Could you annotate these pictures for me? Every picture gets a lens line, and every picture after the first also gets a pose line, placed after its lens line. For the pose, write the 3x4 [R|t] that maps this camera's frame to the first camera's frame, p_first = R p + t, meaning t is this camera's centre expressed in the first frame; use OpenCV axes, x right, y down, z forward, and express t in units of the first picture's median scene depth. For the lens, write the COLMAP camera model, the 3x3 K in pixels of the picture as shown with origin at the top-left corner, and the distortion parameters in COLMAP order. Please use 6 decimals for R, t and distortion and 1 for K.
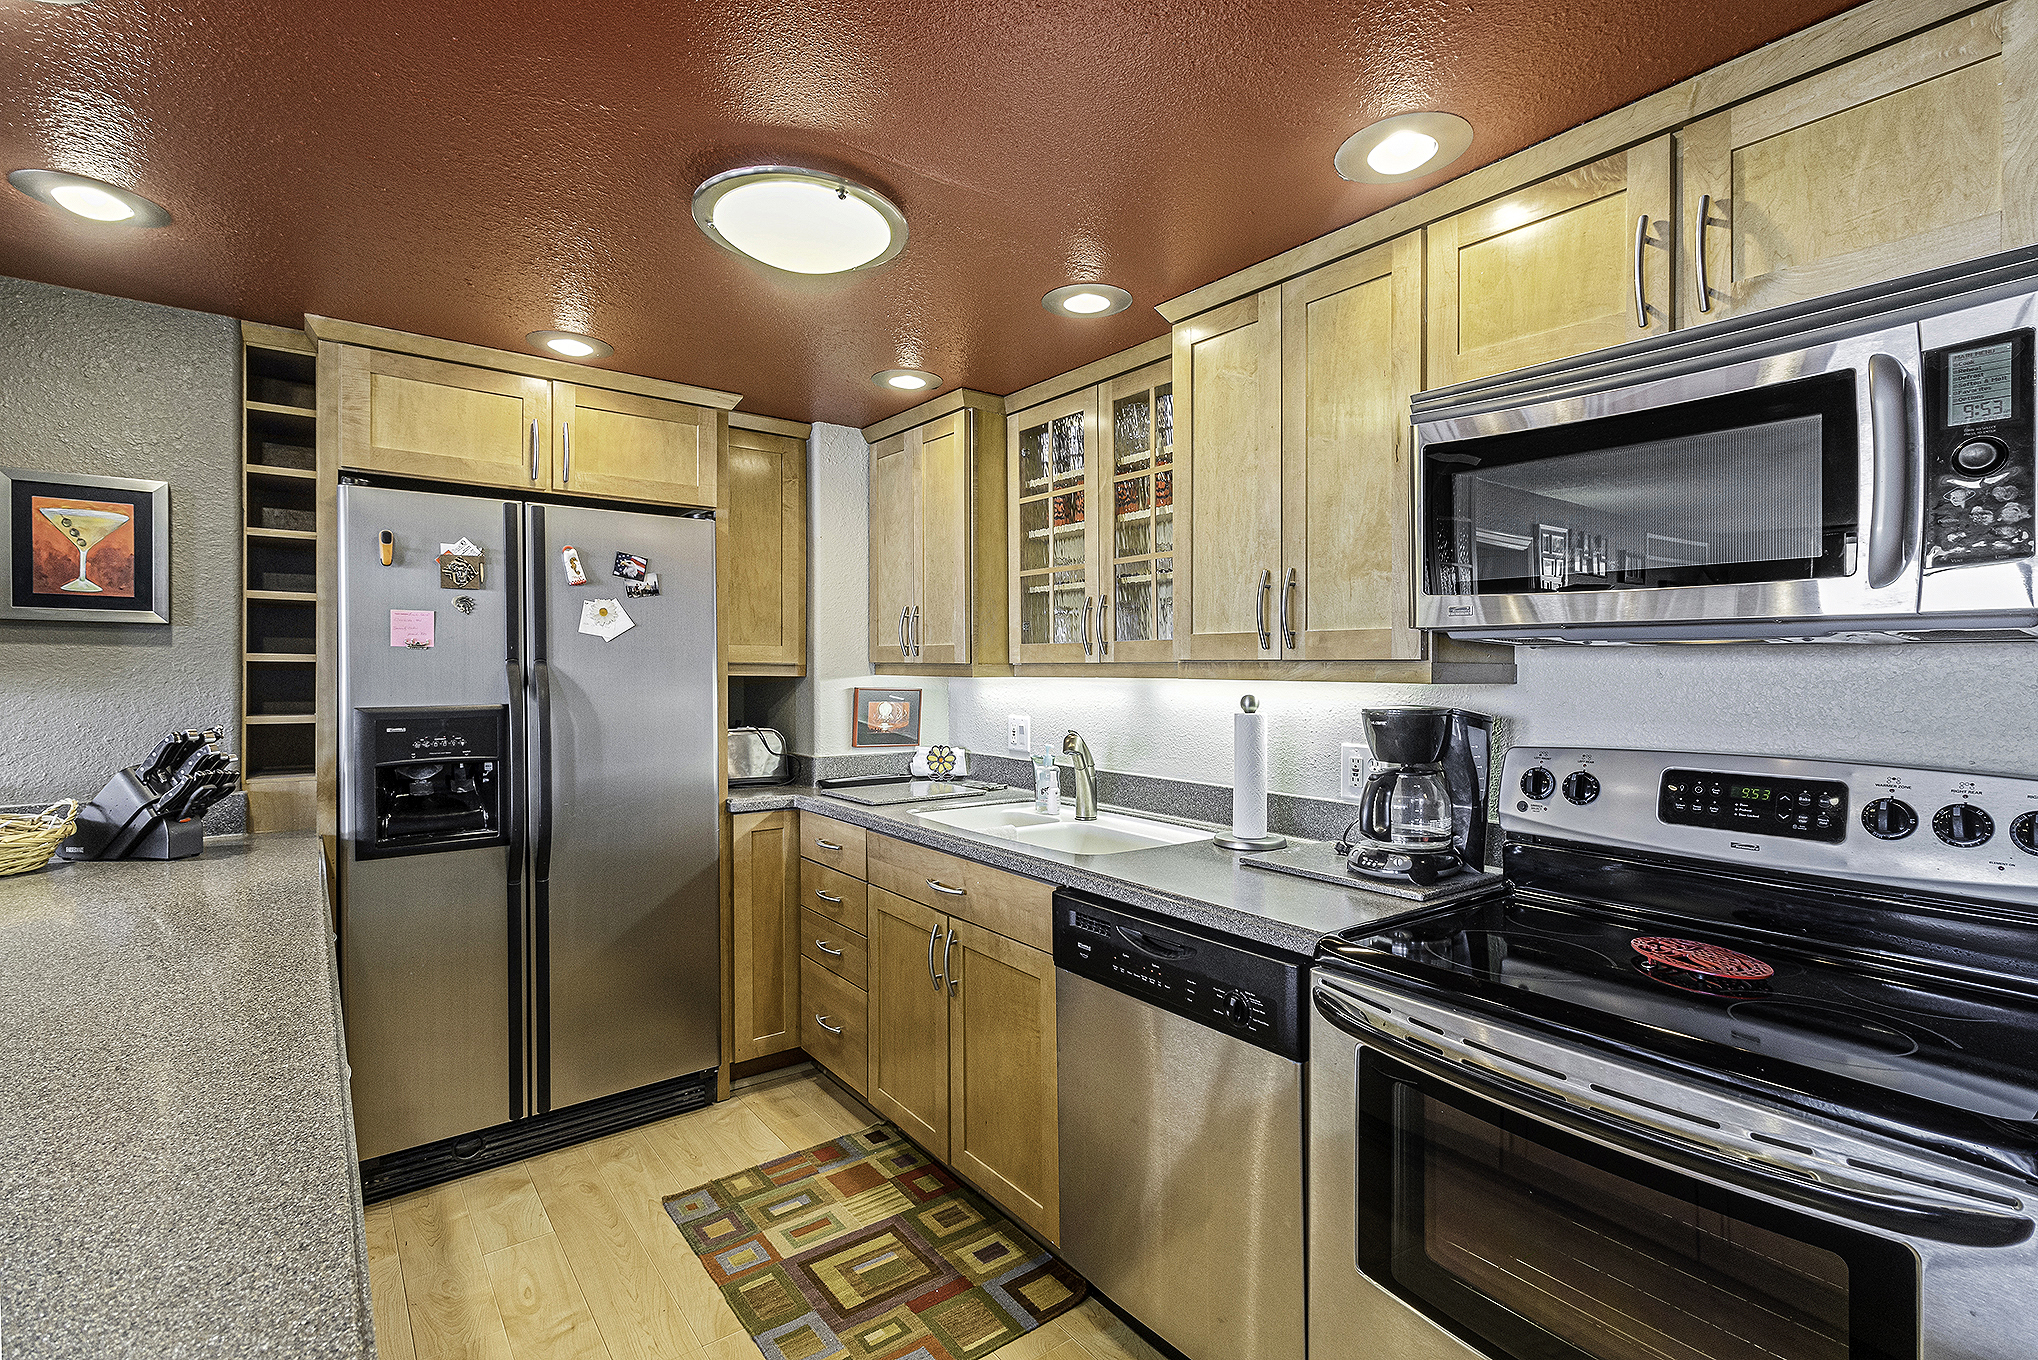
lens RADIAL K [[940.1, 0, 1032.9], [0, 940.1, 665.6], [0, 0, 1]] dist [0.001767, 0.000507]
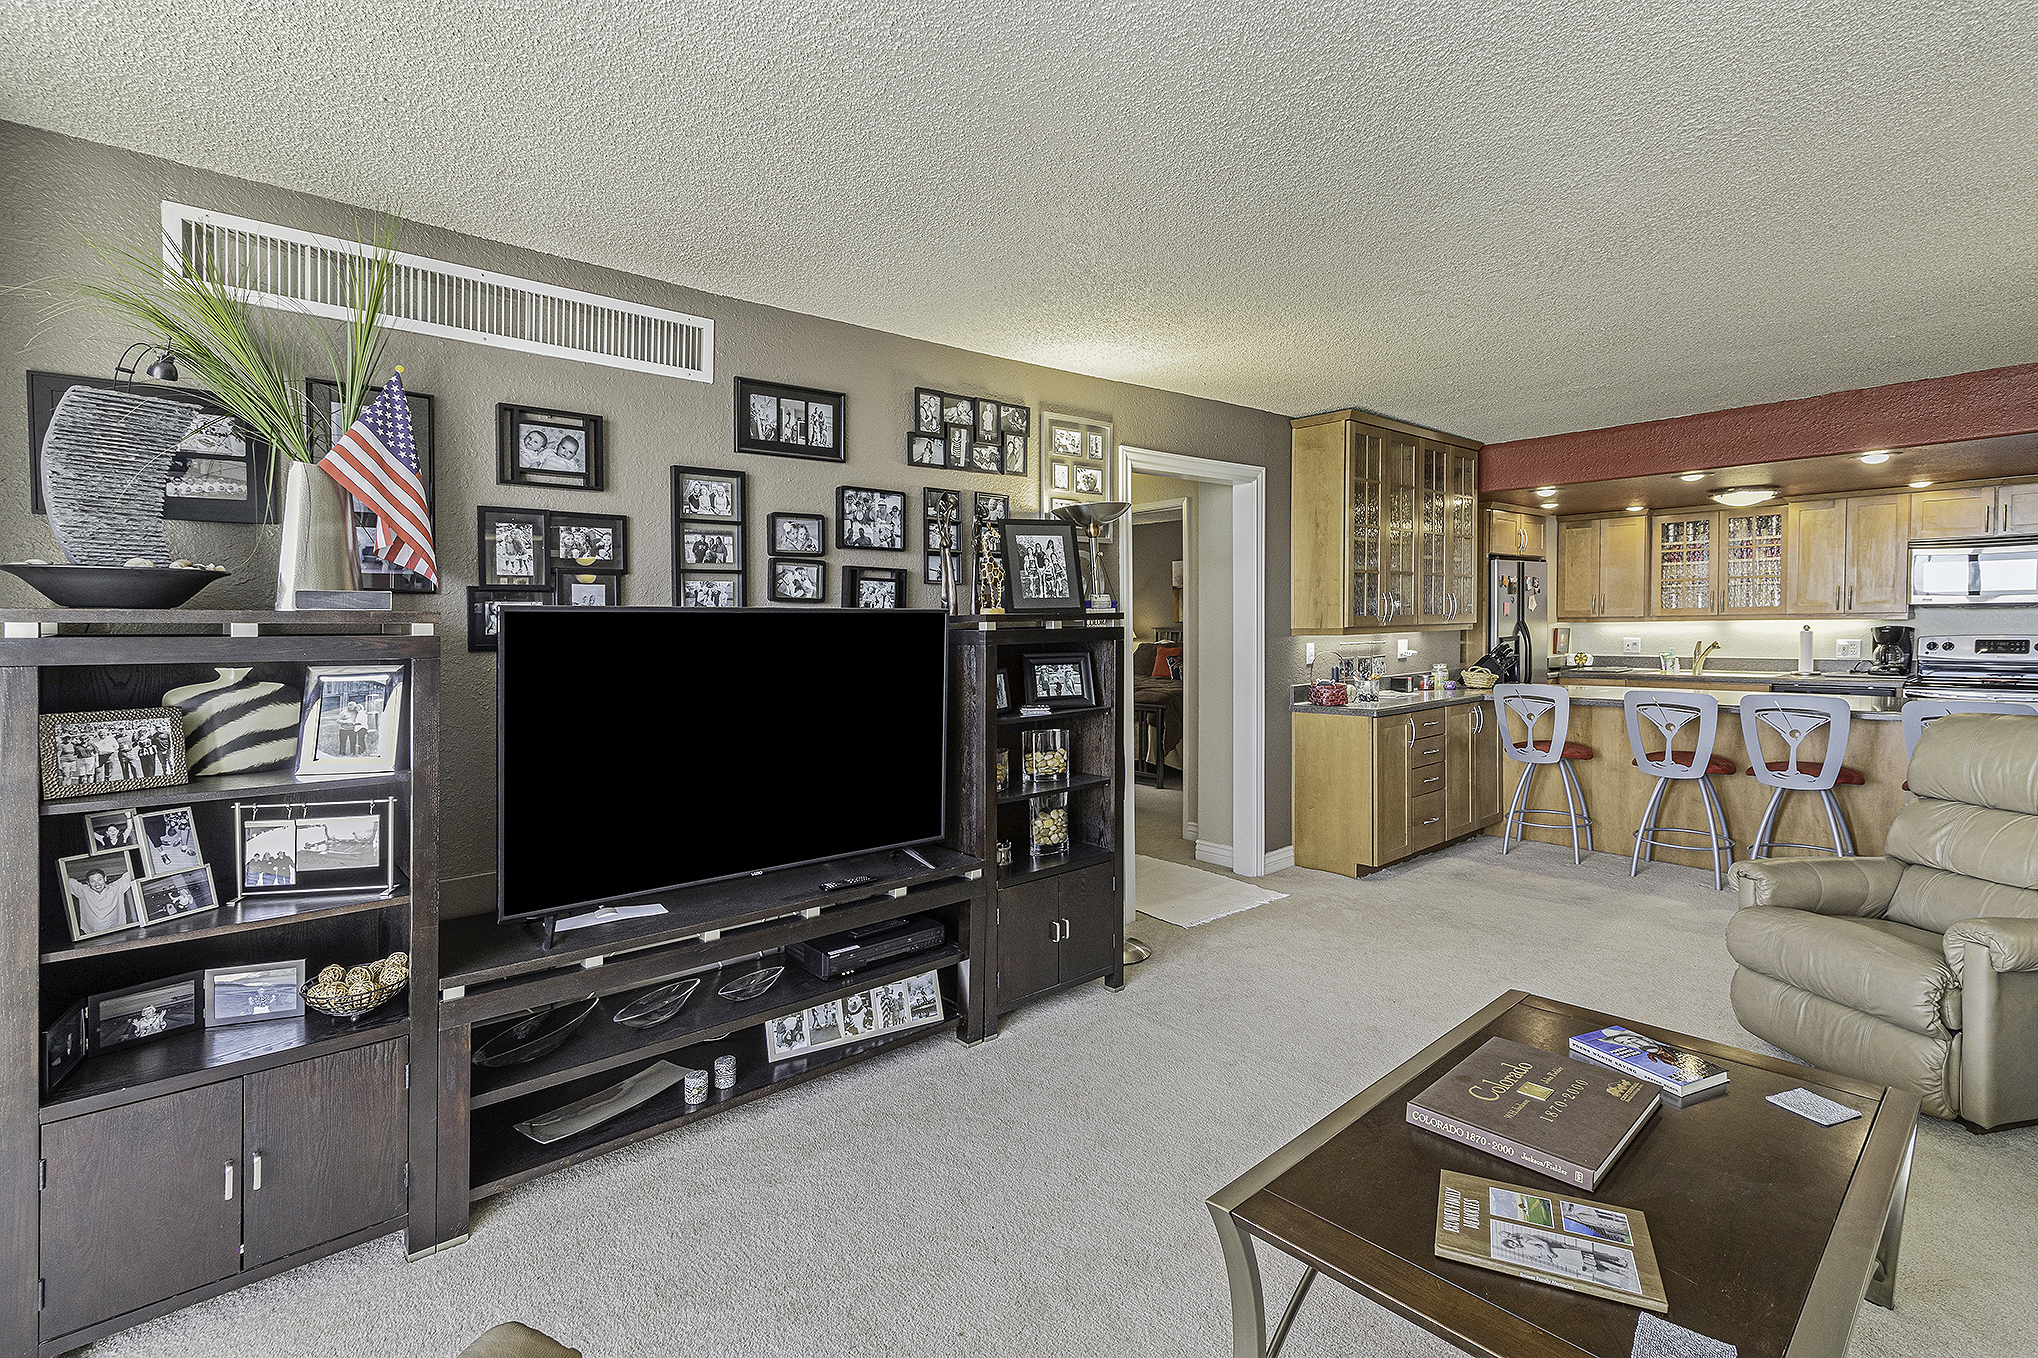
lens RADIAL K [[957.8, 0, 1026.3], [0, 957.8, 605.6], [0, 0, 1]] dist [0.002074, 0.000486]
pose [[0.997057, -0.024235, 0.072730, -2.341290], [0.024886, 0.999658, -0.008056, -0.063337], [-0.072510, 0.009842, 0.997319, -1.774067]]
